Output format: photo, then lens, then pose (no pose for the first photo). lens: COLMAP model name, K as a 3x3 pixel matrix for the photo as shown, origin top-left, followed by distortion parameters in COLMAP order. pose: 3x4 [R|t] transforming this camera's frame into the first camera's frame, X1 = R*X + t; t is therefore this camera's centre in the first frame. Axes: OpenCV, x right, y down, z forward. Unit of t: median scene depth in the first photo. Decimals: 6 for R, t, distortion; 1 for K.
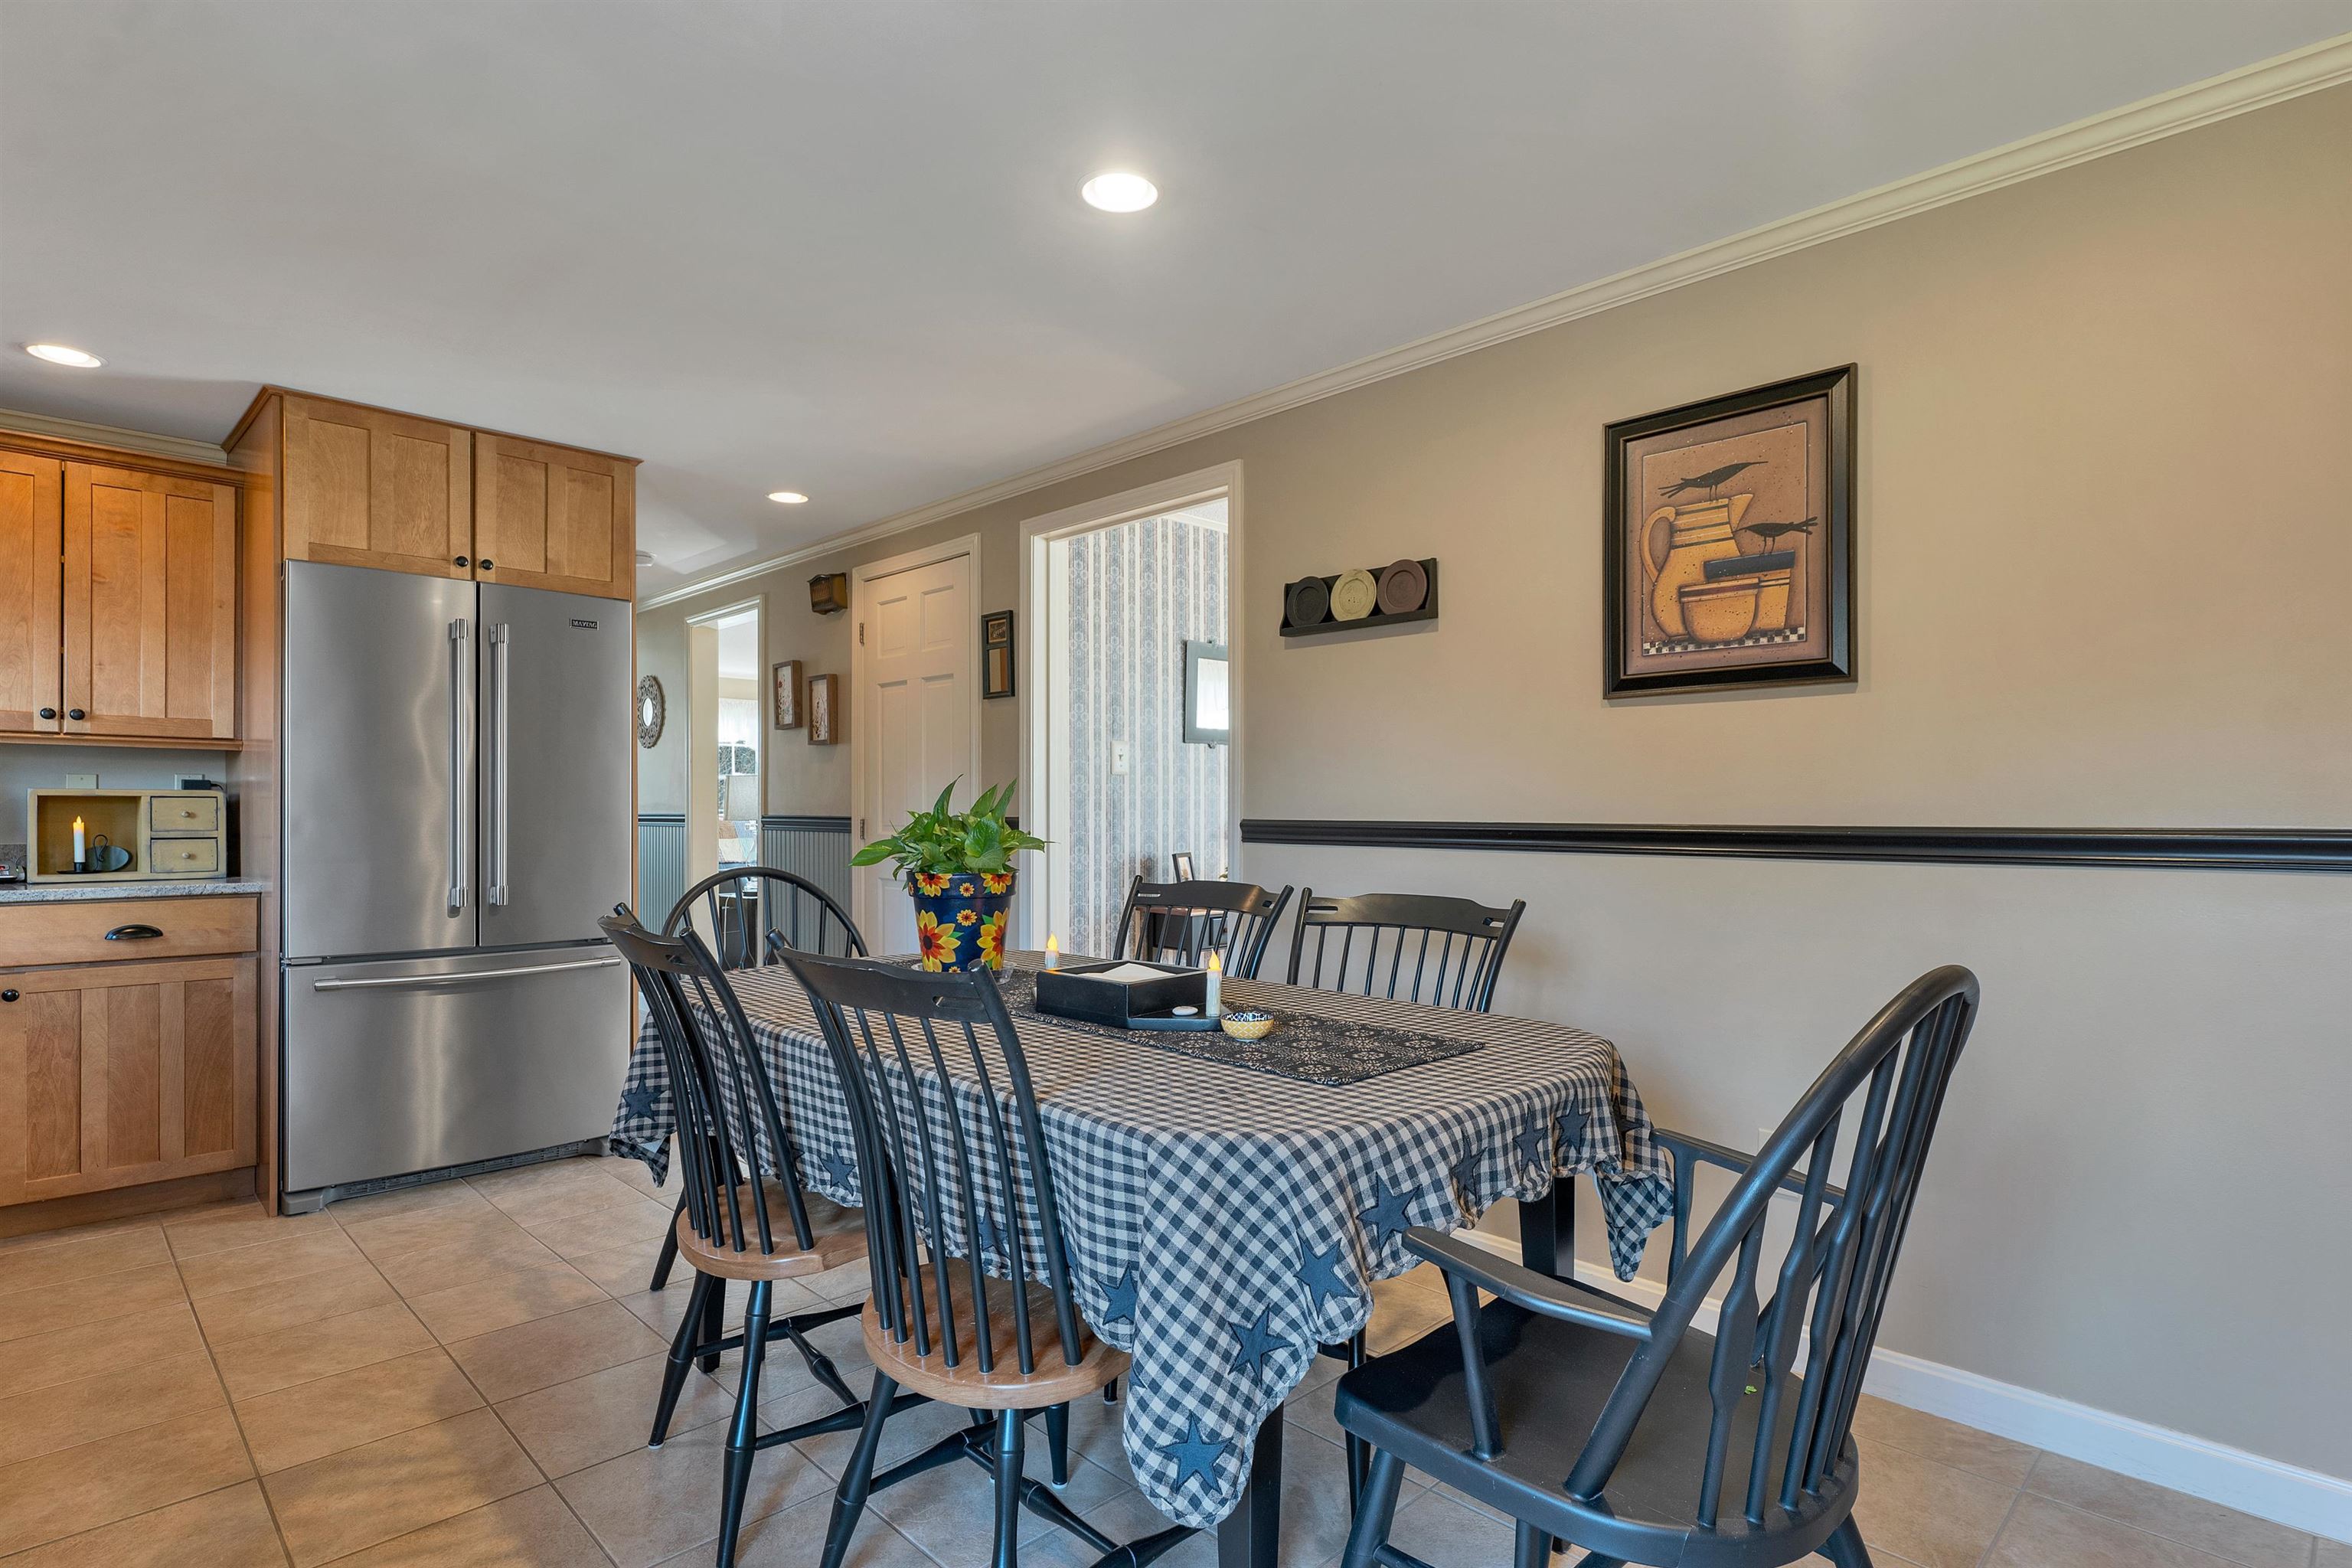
lens RADIAL K [[1205.7, 0, 1179.6], [0, 1205.7, 813.3], [0, 0, 1]] dist [0.002049, 0.000721]
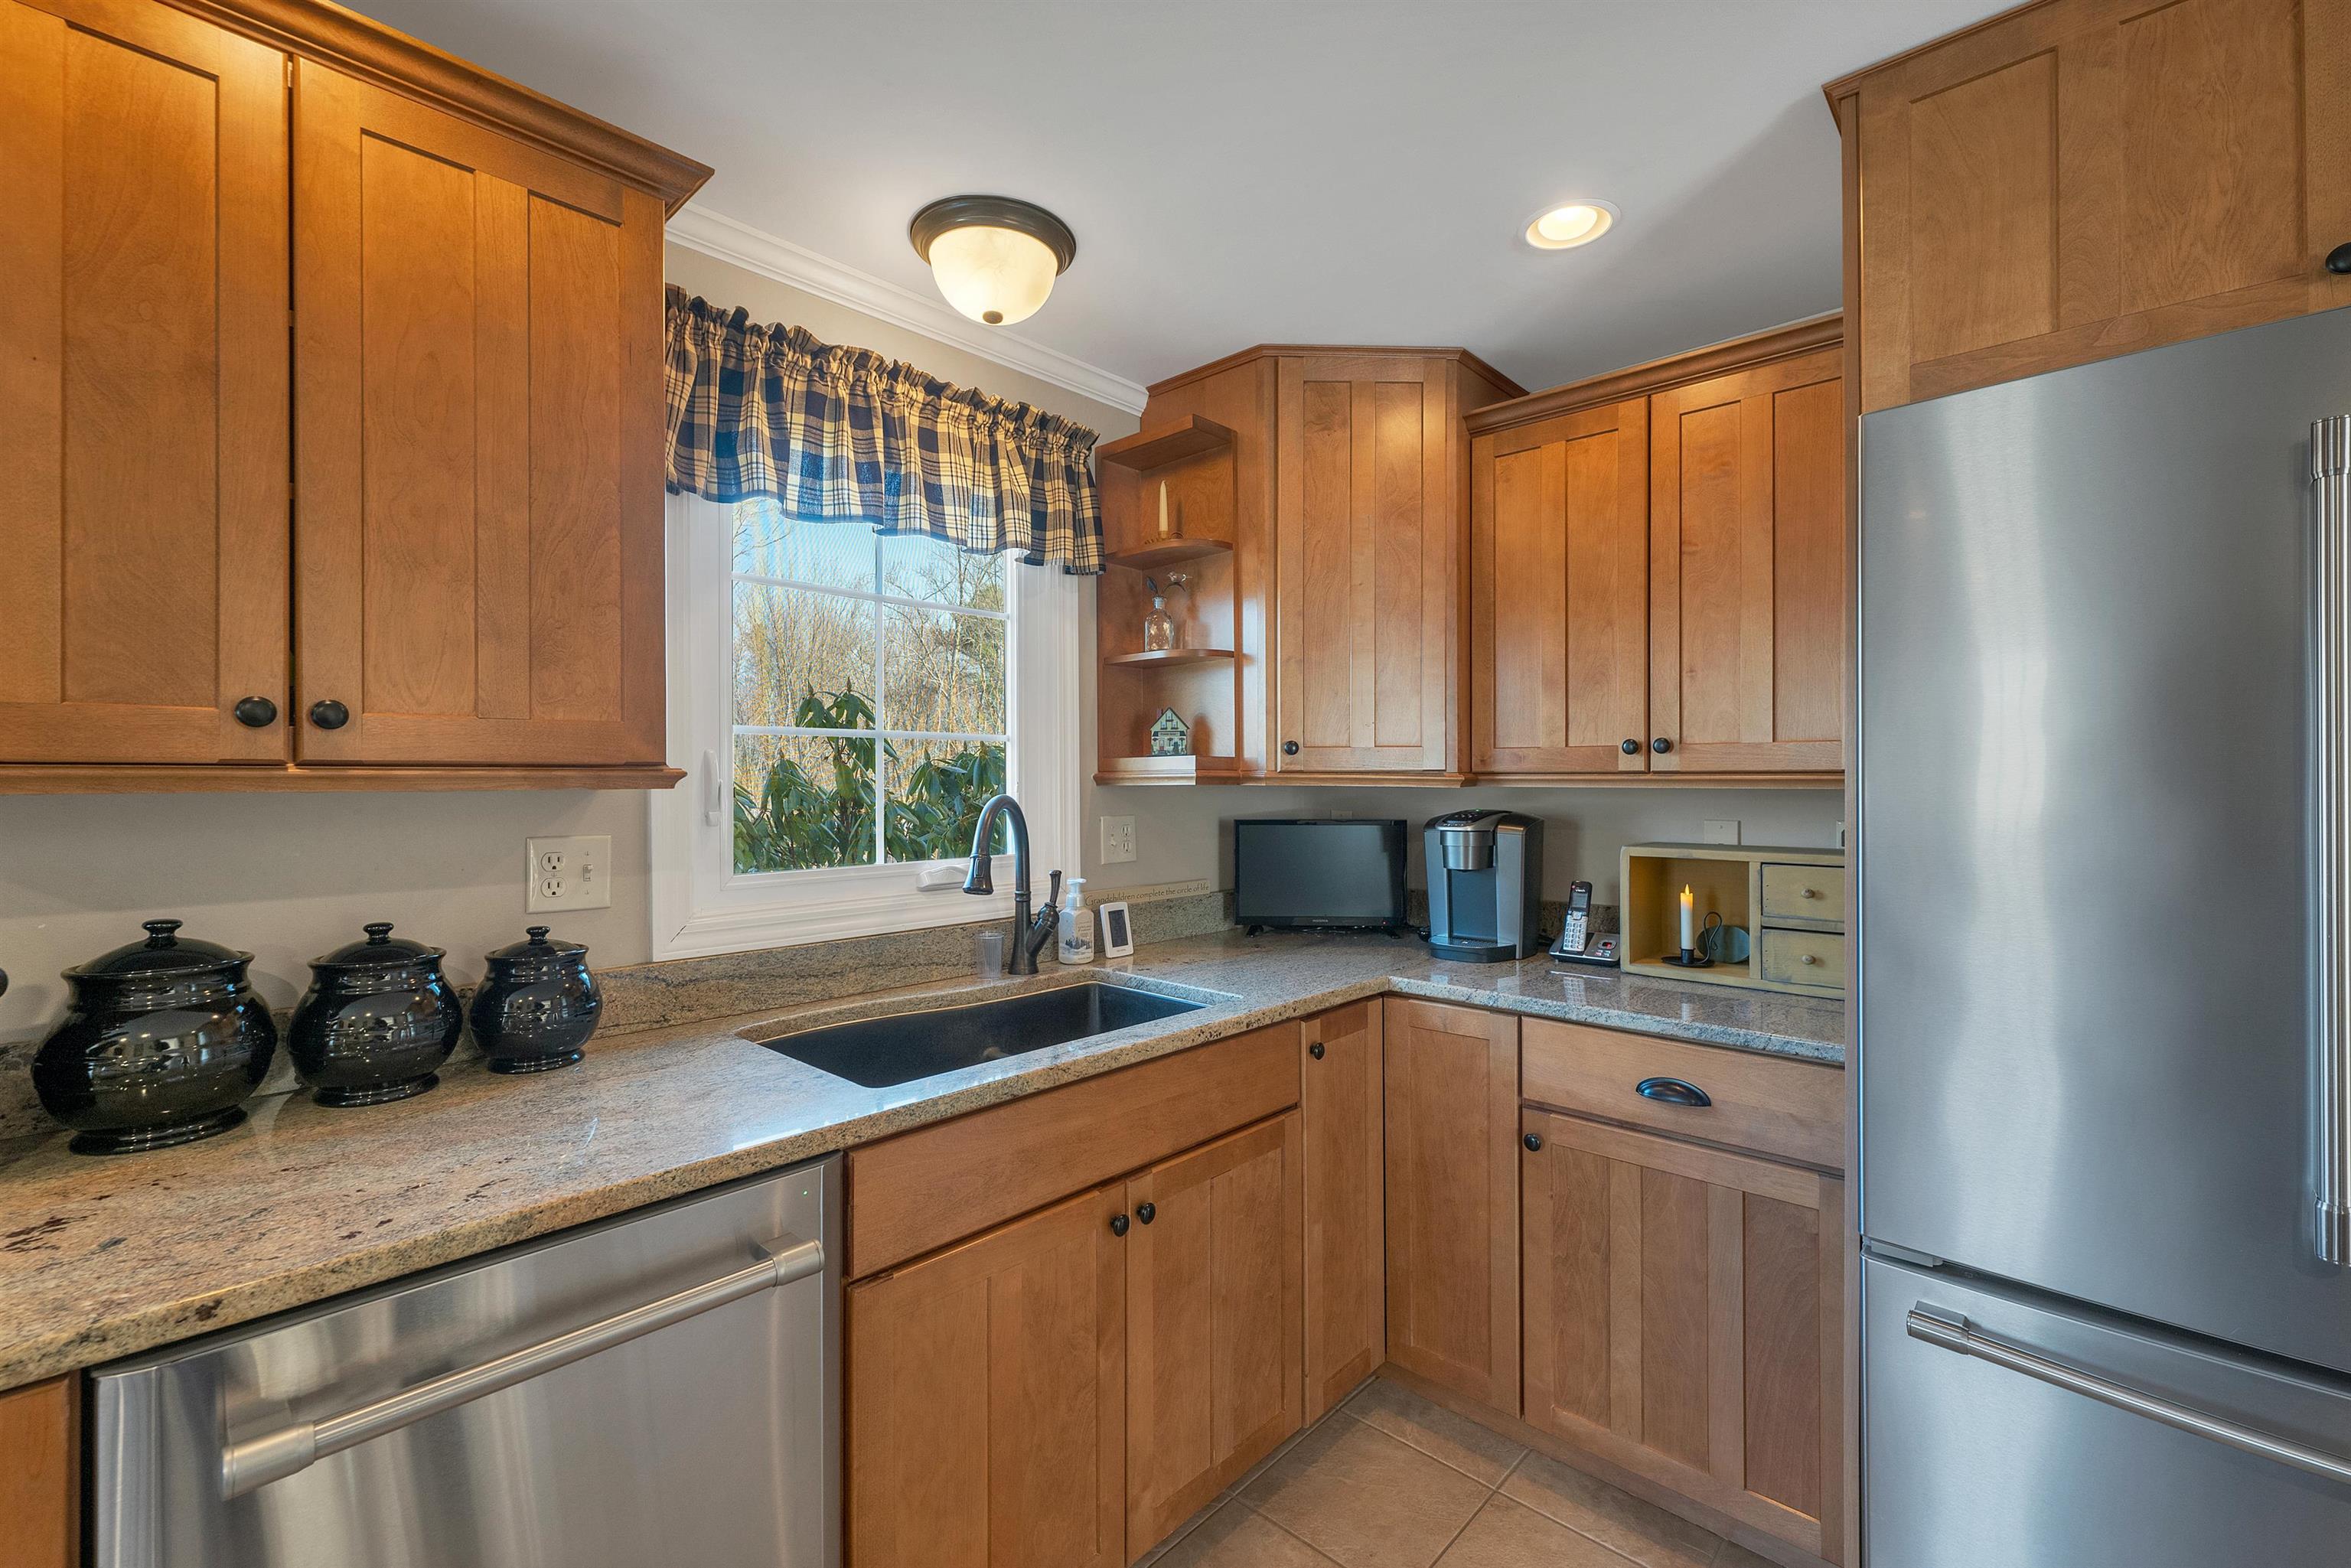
lens RADIAL K [[985.8, 0, 1177.4], [0, 985.8, 777.5], [0, 0, 1]] dist [0.001308, 0.000091]
pose [[0.043245, -0.003442, -0.999059, -0.349455], [0.003594, 0.999988, -0.003290, -0.062936], [0.999058, -0.003448, 0.043257, 0.698831]]
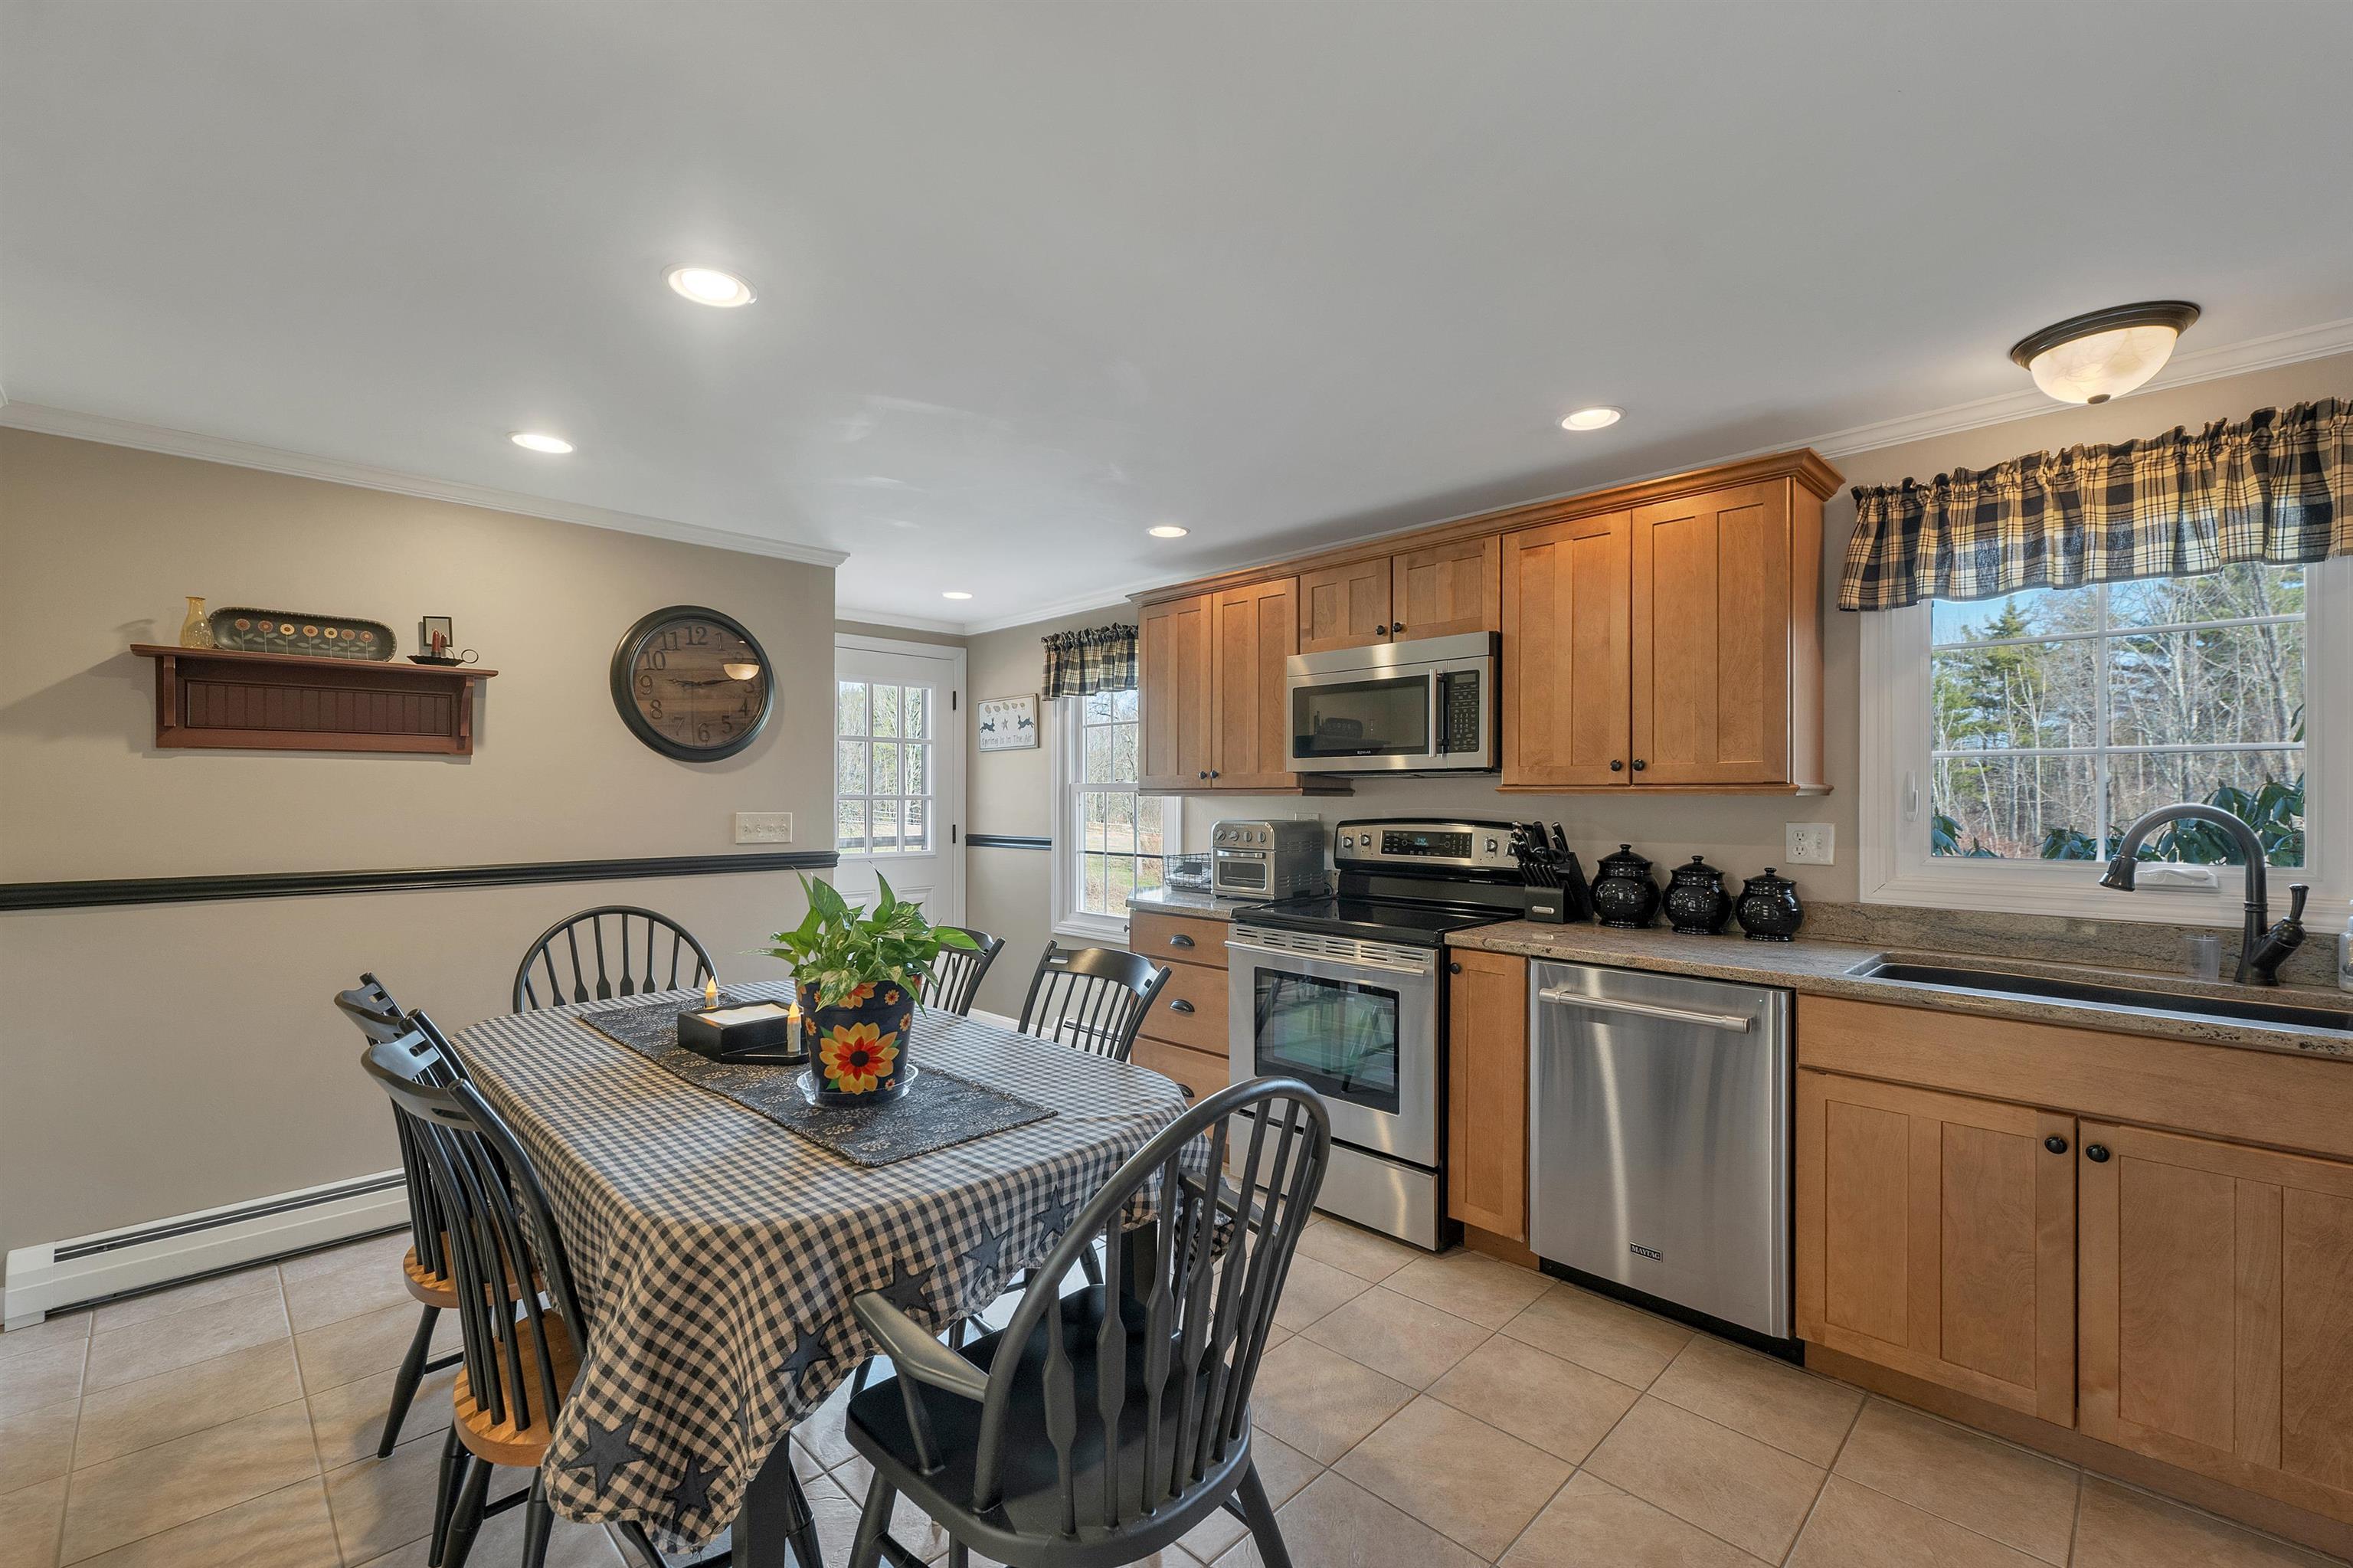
lens RADIAL K [[990.9, 0, 1168.2], [0, 990.9, 797.8], [0, 0, 1]] dist [0.001964, 0.000216]
pose [[-0.999967, -0.001496, -0.007978, -0.287068], [-0.001525, 0.999992, 0.003592, -0.060708], [0.007972, 0.003604, -0.999962, 1.245750]]
